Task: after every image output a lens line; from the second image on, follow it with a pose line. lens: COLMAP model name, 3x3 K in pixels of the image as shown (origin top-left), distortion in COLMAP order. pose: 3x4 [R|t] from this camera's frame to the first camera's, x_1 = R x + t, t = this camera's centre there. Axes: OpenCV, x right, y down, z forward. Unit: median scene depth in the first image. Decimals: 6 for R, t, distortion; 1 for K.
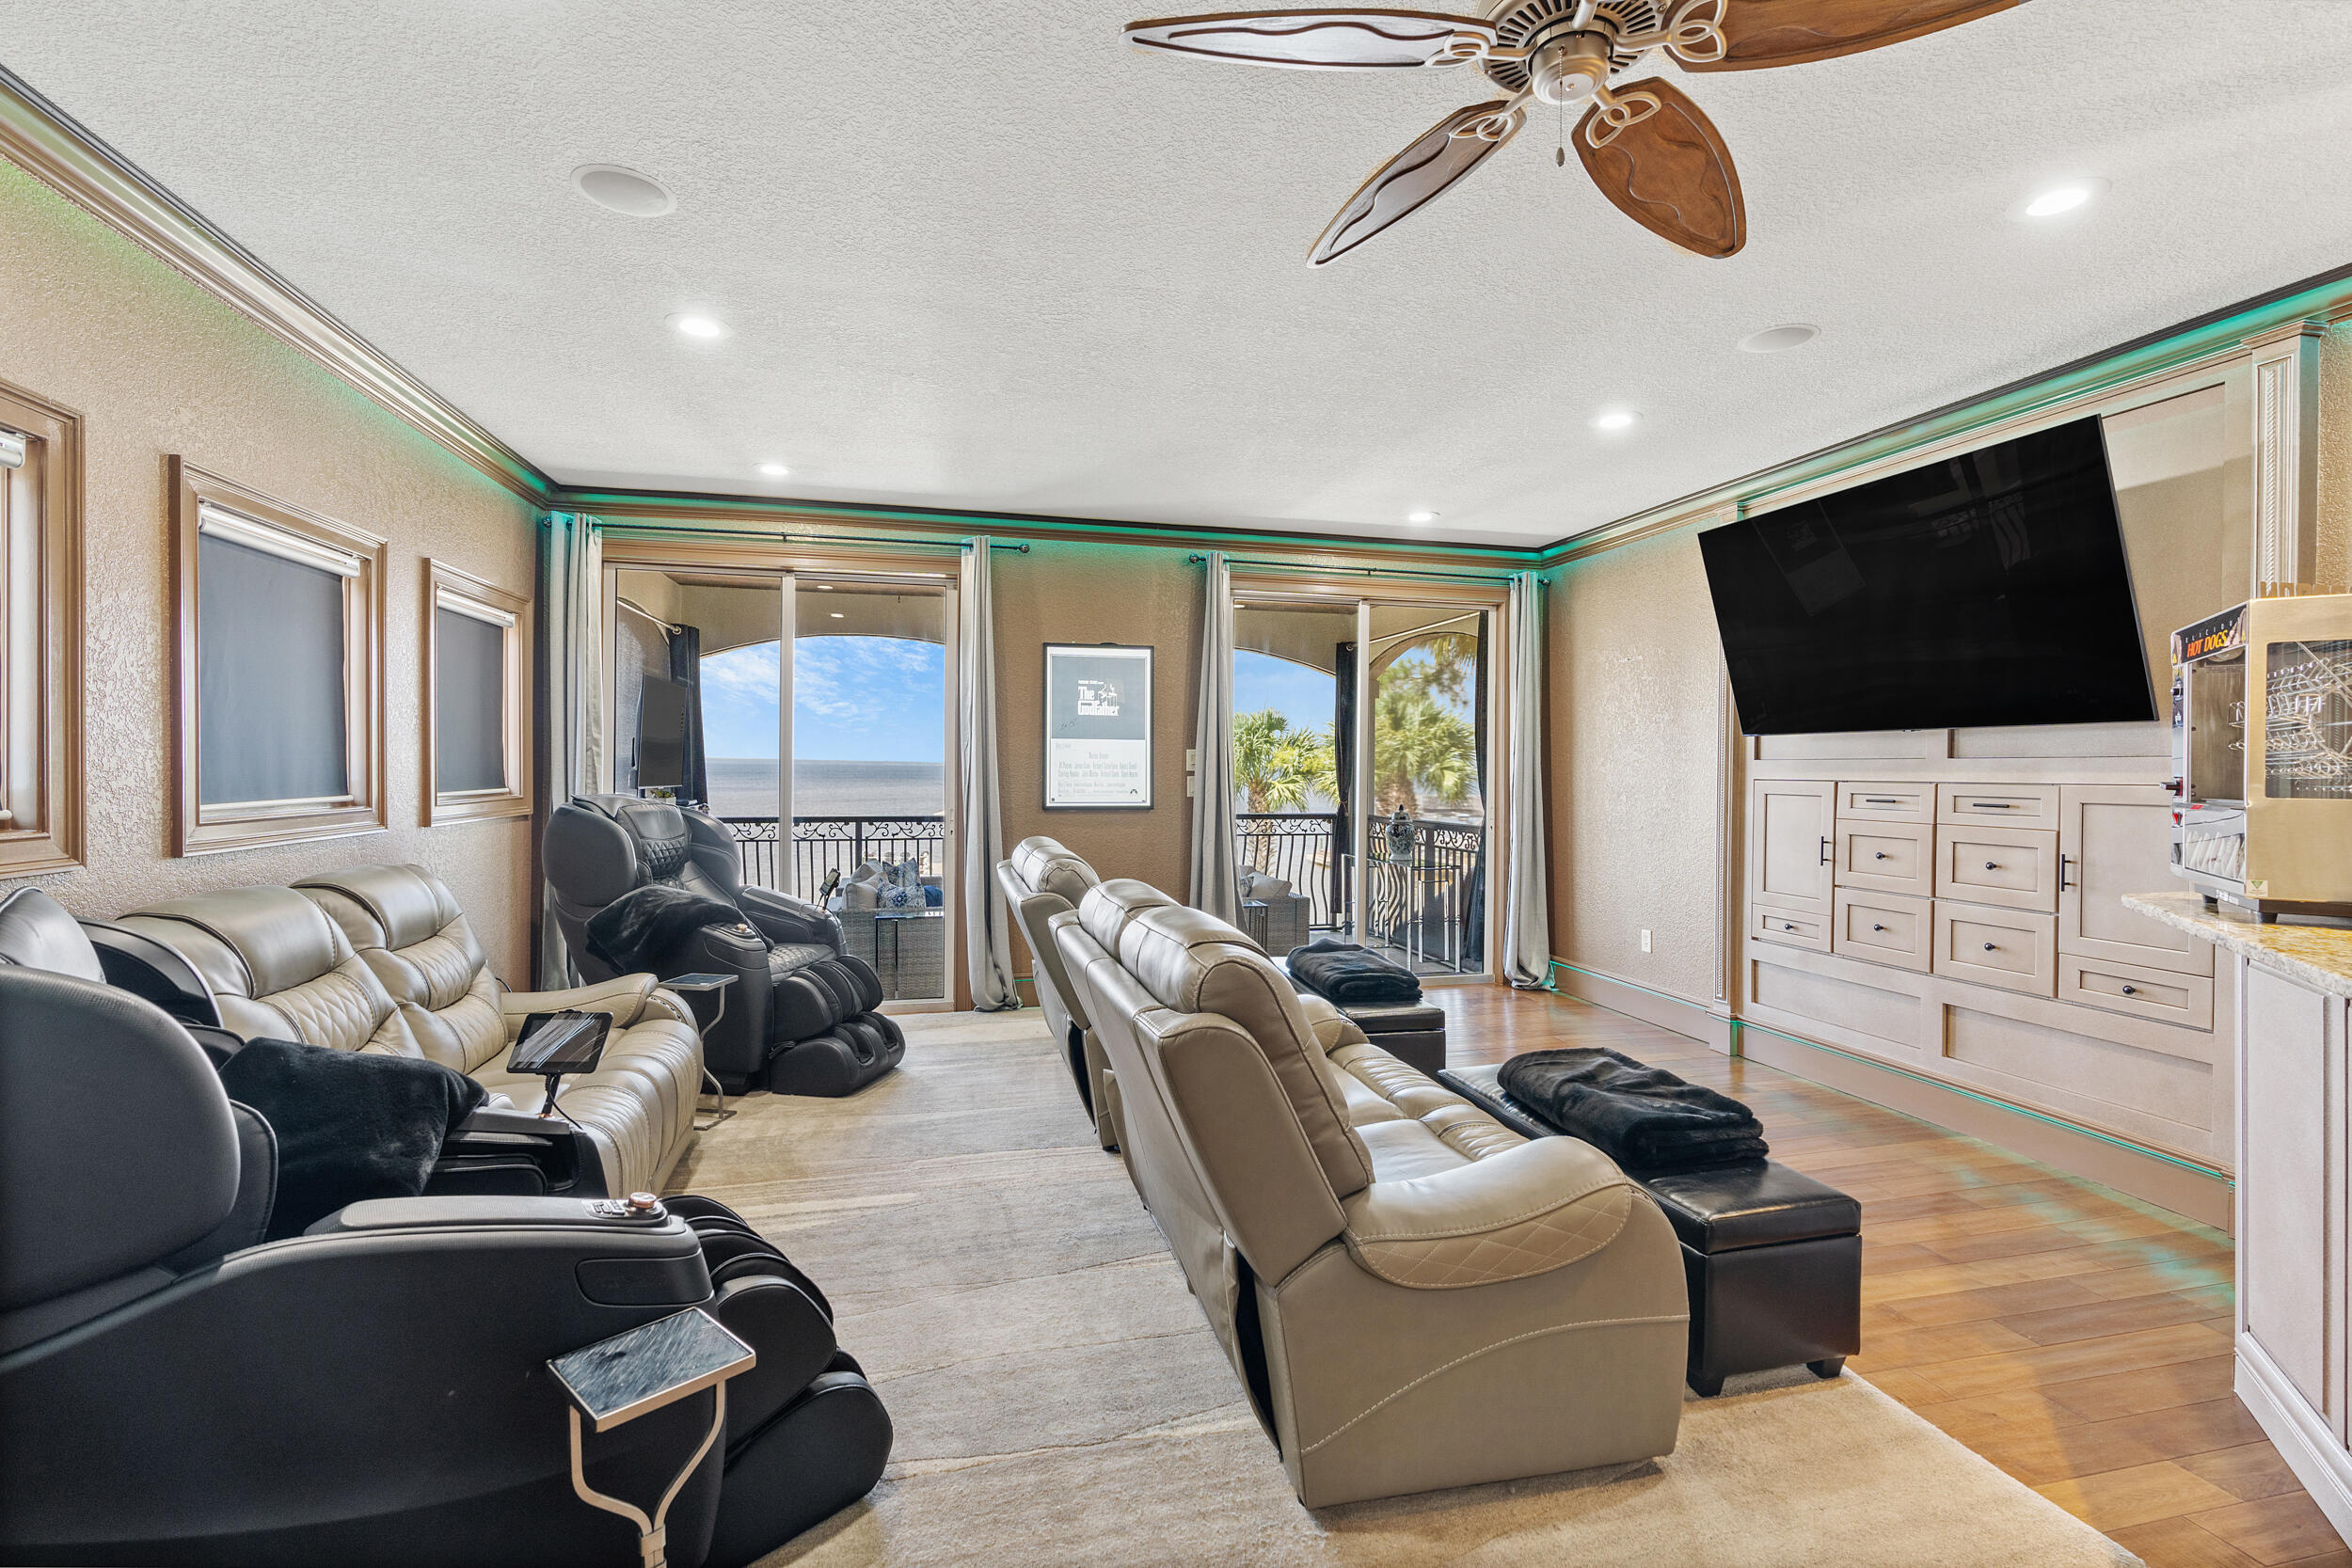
lens RADIAL K [[1059.5, 0, 1179.9], [0, 1059.5, 776.1], [0, 0, 1]] dist [-0.010299, 0.004701]
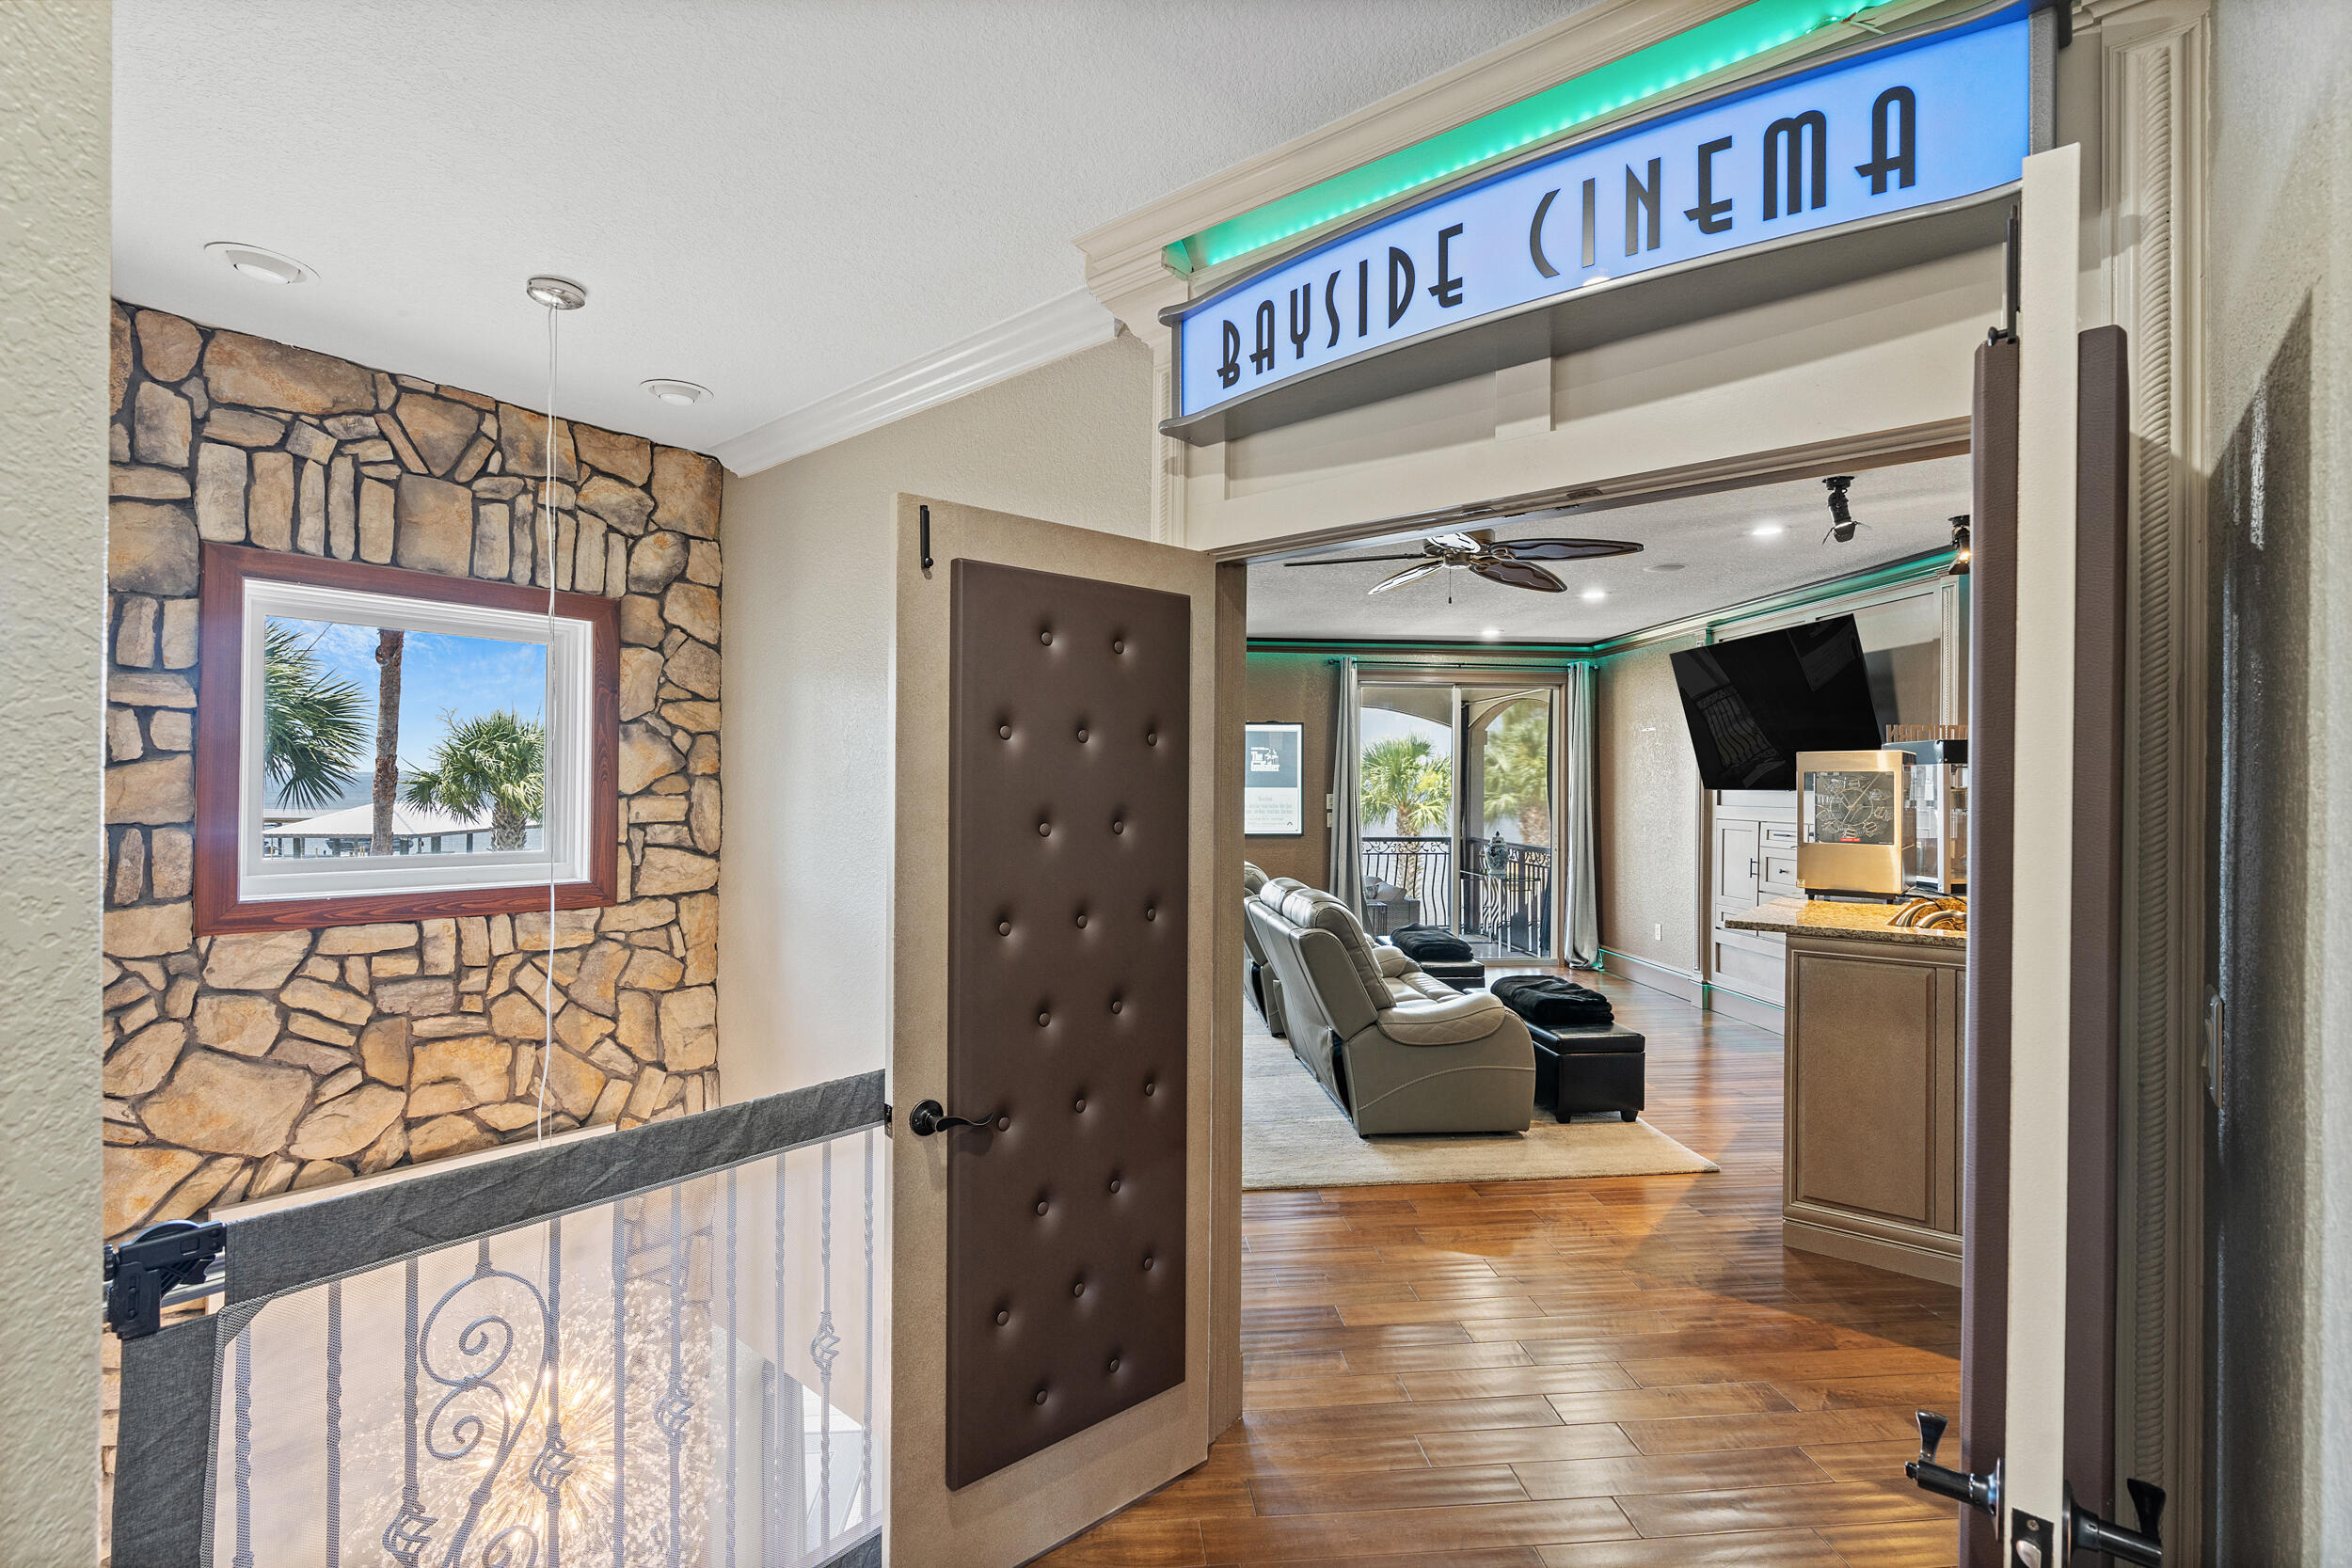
lens RADIAL K [[1059.5, 0, 1165.2], [0, 1059.5, 779.4], [0, 0, 1]] dist [-0.010299, 0.004701]
pose [[0.986961, -0.002596, -0.160936, 0.032814], [0.000625, 0.999924, -0.012294, -0.041799], [0.160956, 0.012033, 0.986888, -0.692745]]
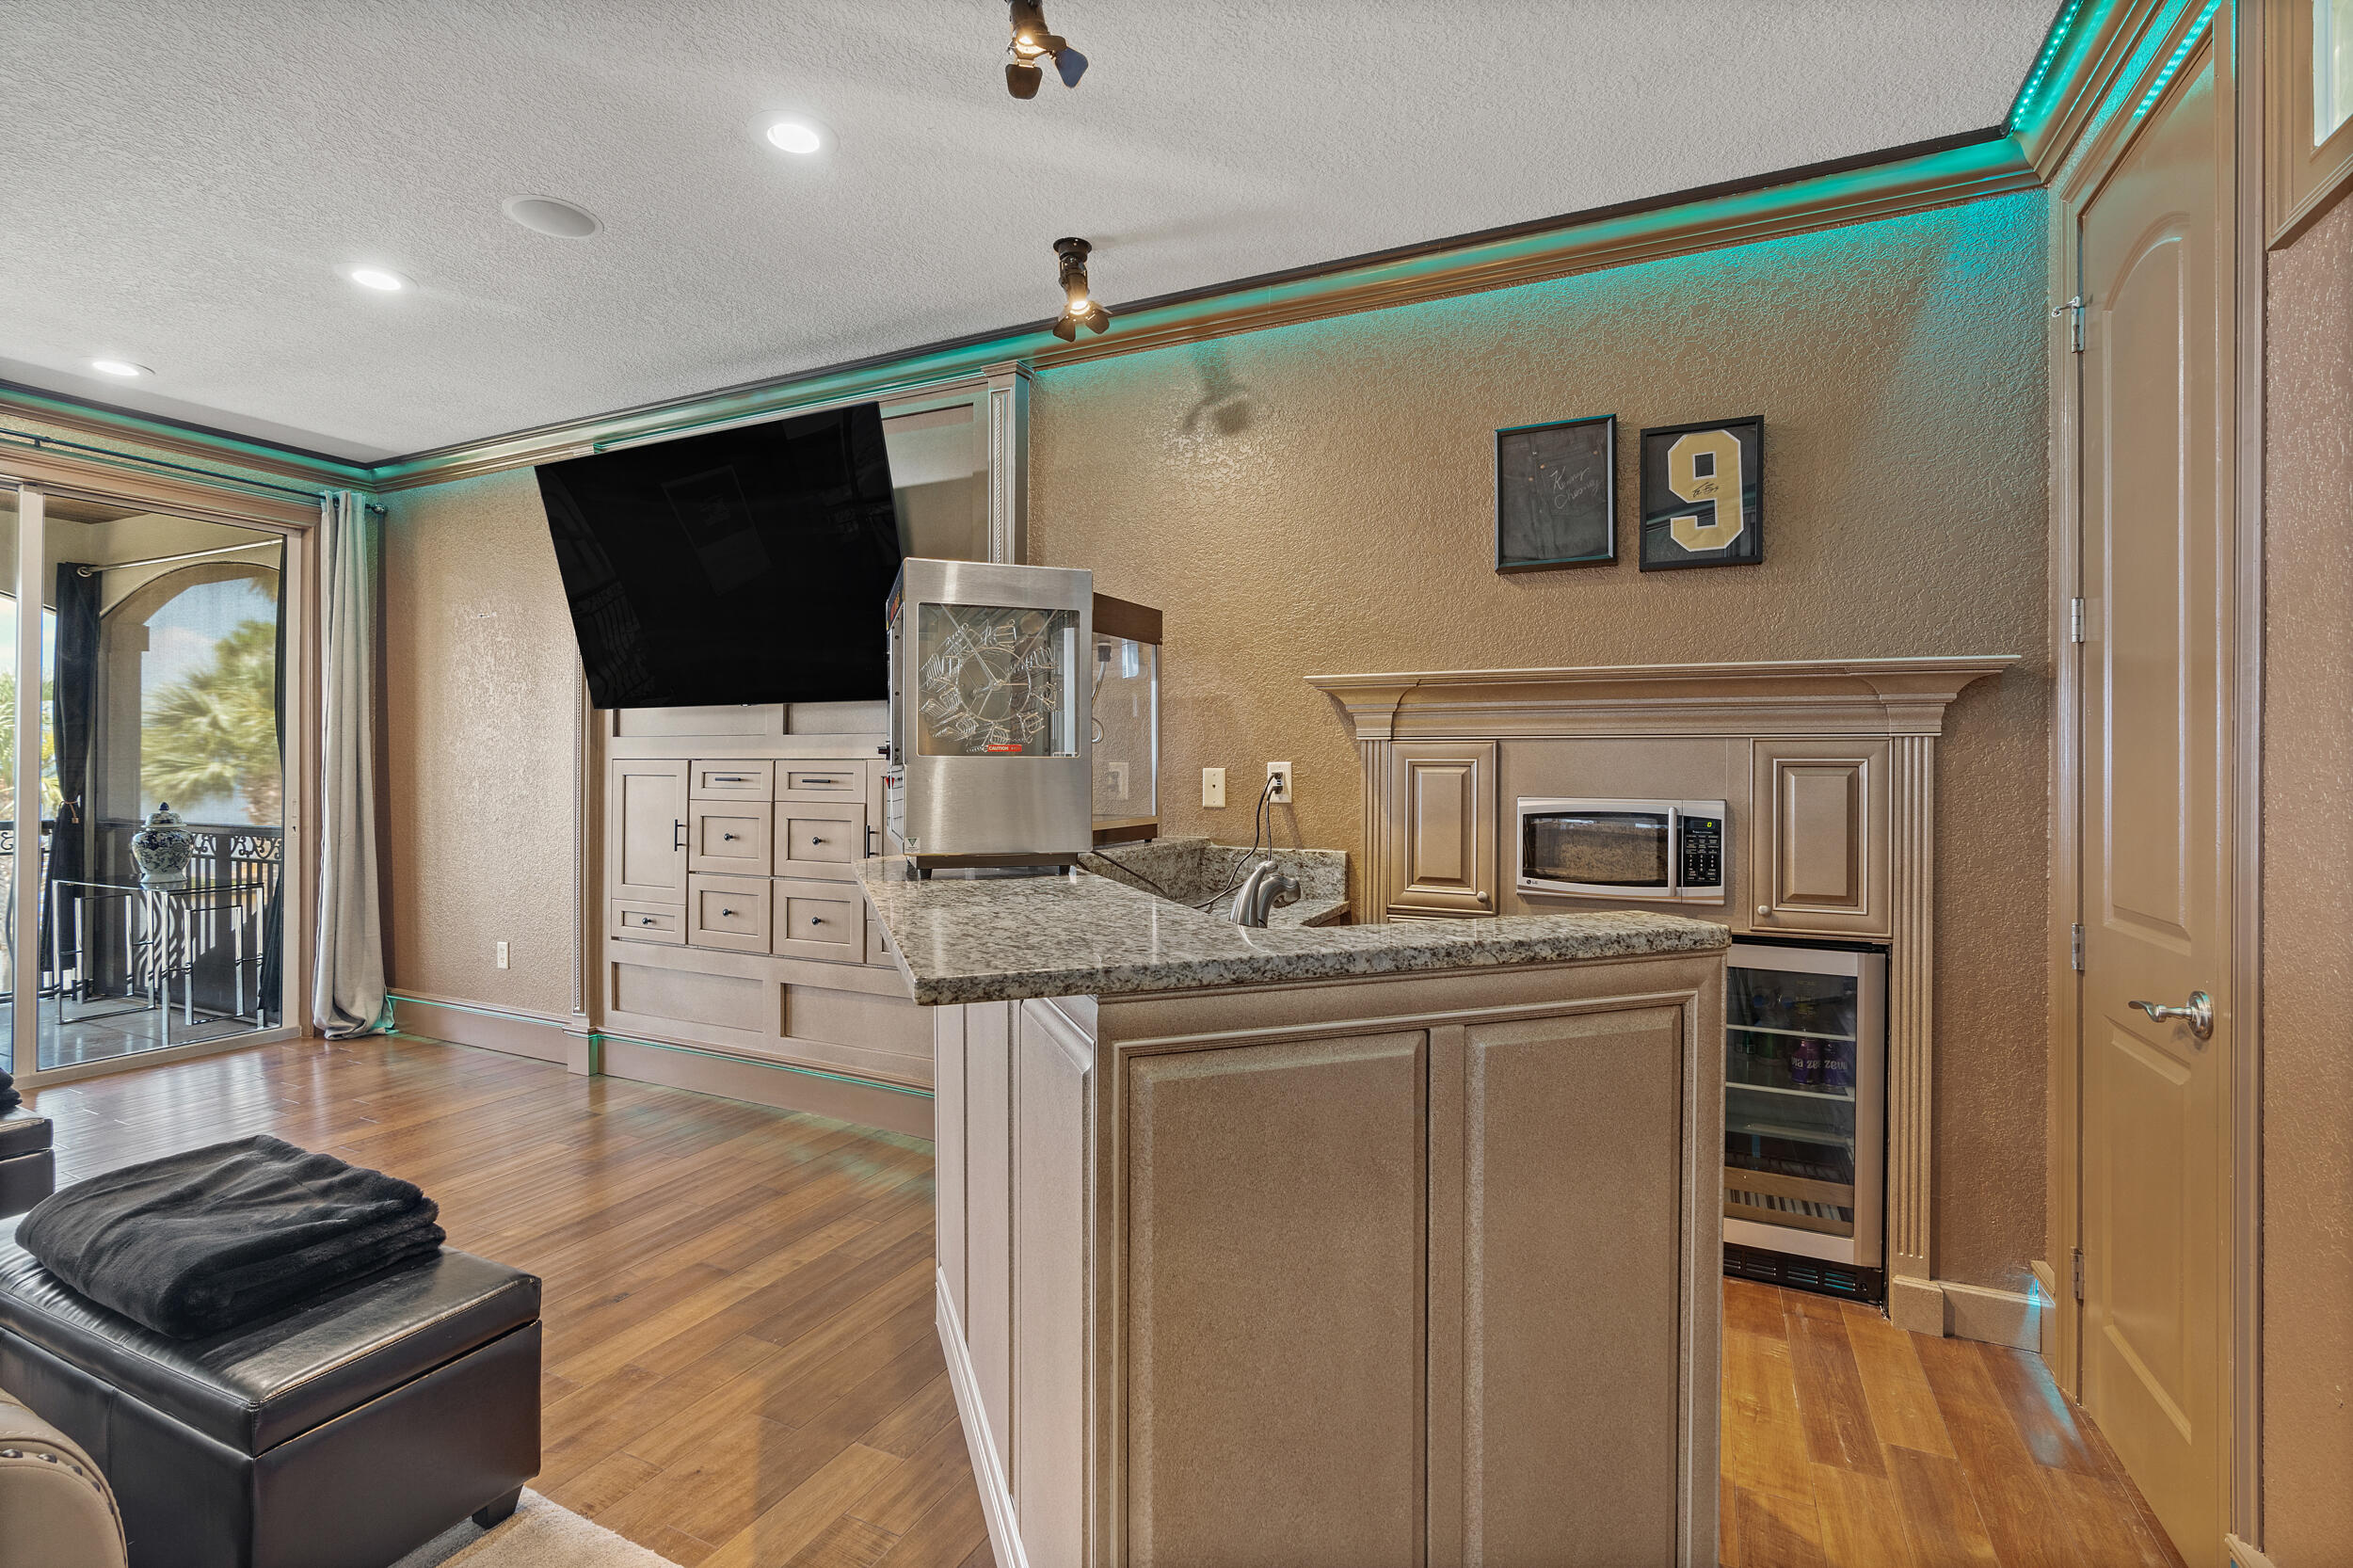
lens RADIAL K [[1060.0, 0, 1194.9], [0, 1060.0, 772.4], [0, 0, 1]] dist [-0.010299, 0.004701]
pose [[0.632243, -0.006881, 0.774740, 0.202723], [0.005879, 0.999974, 0.004084, 0.016761], [-0.774748, 0.001973, 0.632267, 0.074535]]
